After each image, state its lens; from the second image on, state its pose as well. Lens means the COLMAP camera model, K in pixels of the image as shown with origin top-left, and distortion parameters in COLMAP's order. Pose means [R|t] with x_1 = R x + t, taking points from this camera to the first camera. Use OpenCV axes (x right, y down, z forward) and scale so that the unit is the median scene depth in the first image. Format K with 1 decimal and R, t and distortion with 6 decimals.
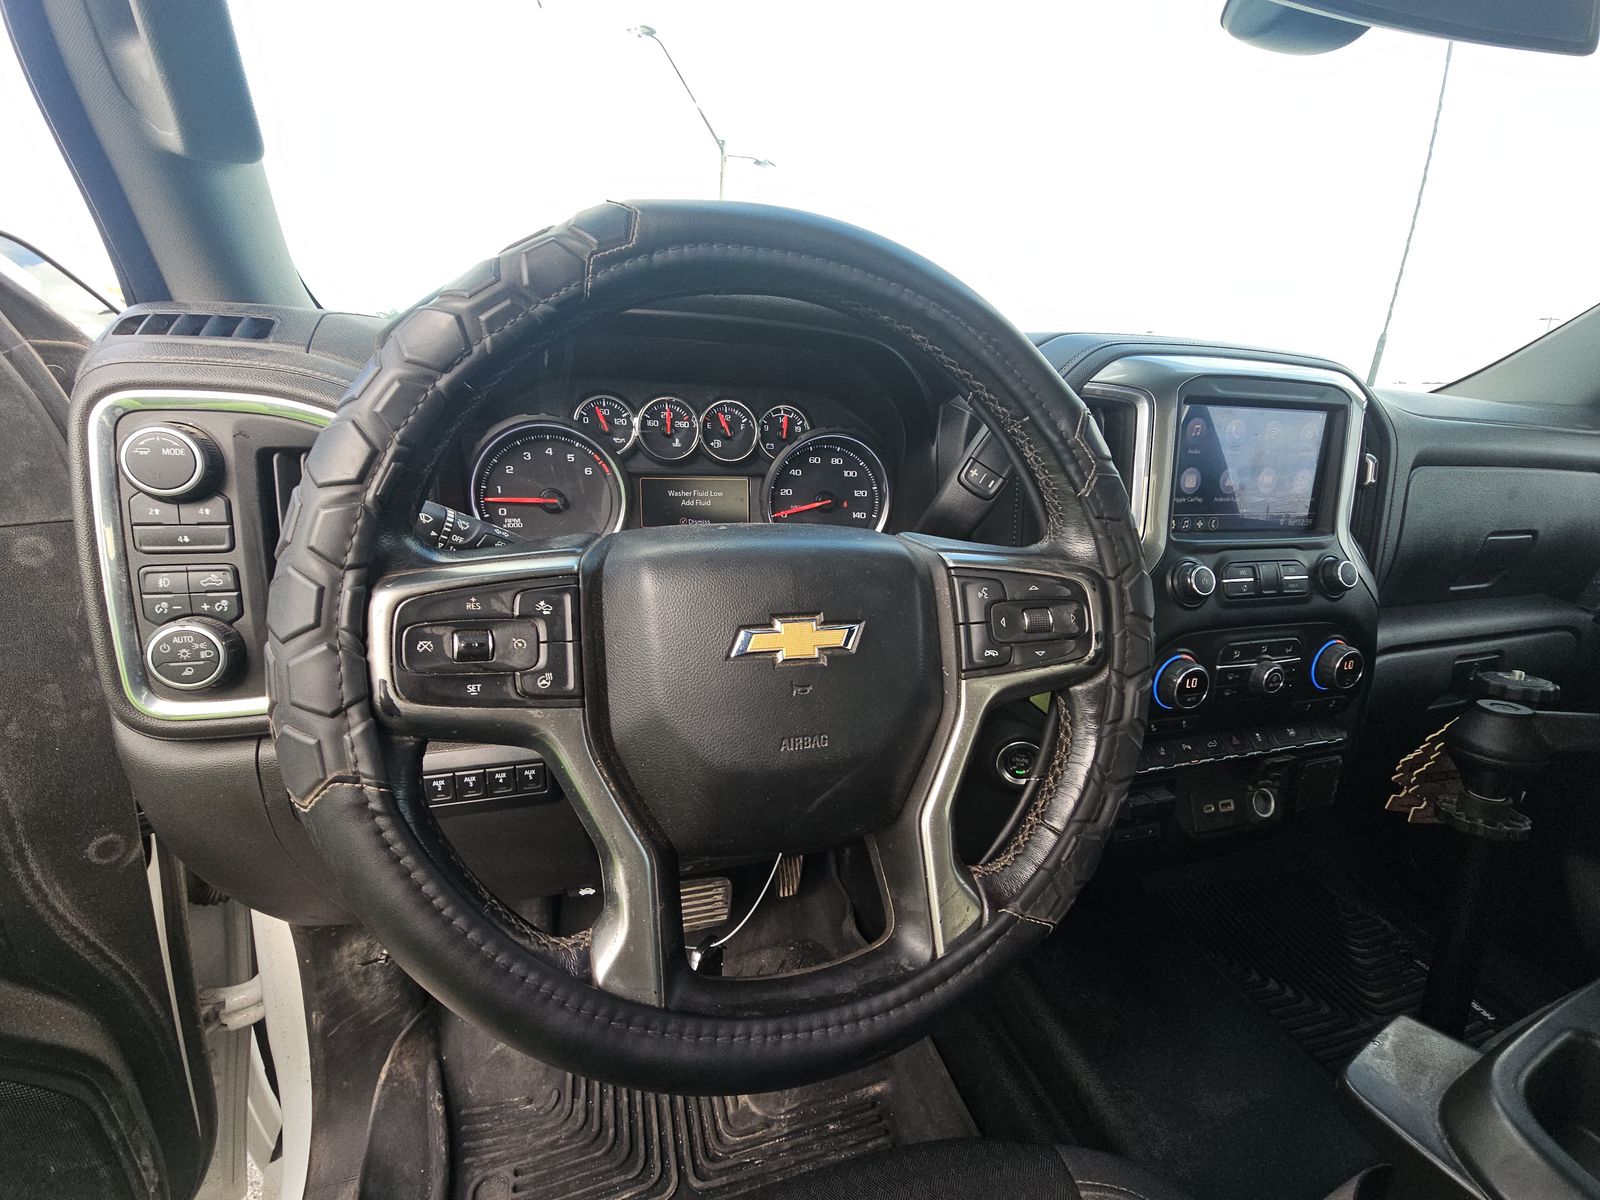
lens RADIAL K [[649.8, 0, 807.9], [0, 649.8, 604.6], [0, 0, 1]] dist [0.008637, -0.009365]
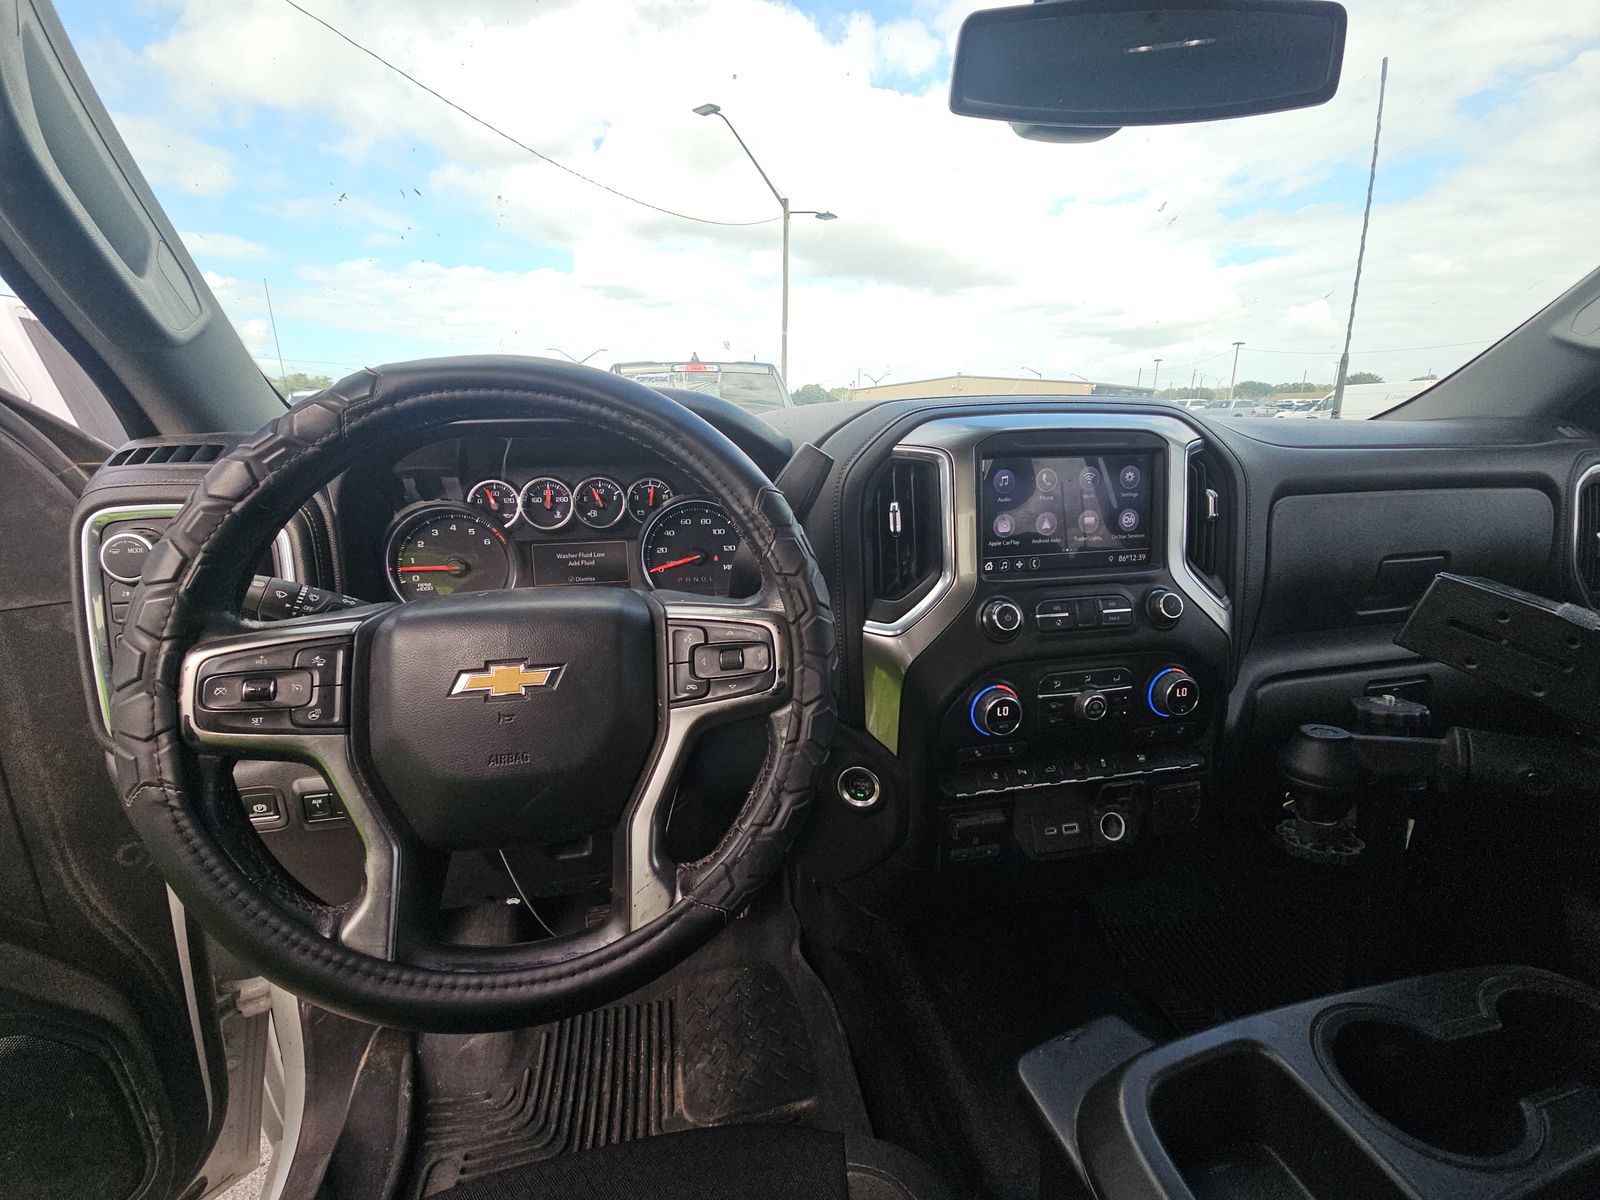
lens RADIAL K [[649.8, 0, 807.9], [0, 649.8, 604.6], [0, 0, 1]] dist [0.008637, -0.009365]
pose [[0.992685, -0.032020, -0.116411, 0.398735], [0.025778, 0.998168, -0.054737, -0.006681], [0.117950, 0.051336, 0.991692, -0.127290]]
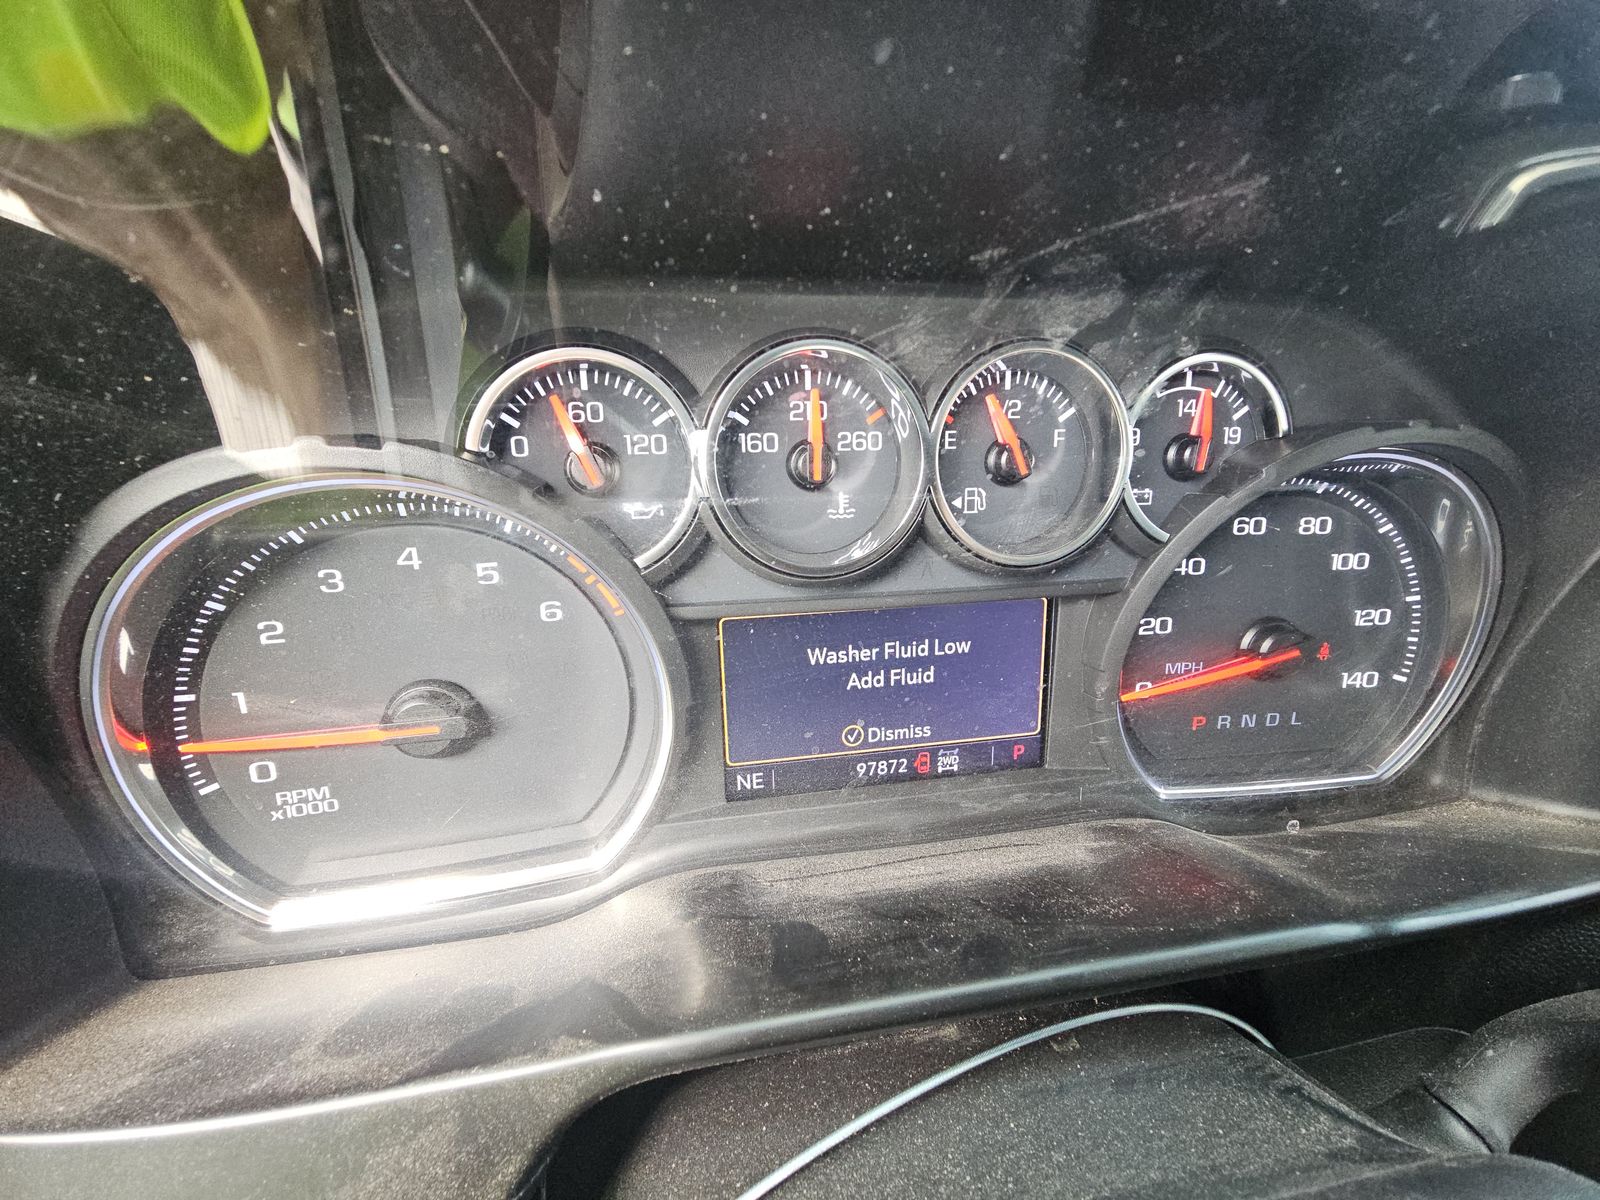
lens RADIAL K [[649.8, 0, 807.9], [0, 649.8, 604.6], [0, 0, 1]] dist [0.008637, -0.009365]
pose [[0.991128, -0.002733, -0.132882, -0.182582], [0.008954, 0.998890, 0.046239, -0.224091], [0.132608, -0.047019, 0.990053, 0.728679]]
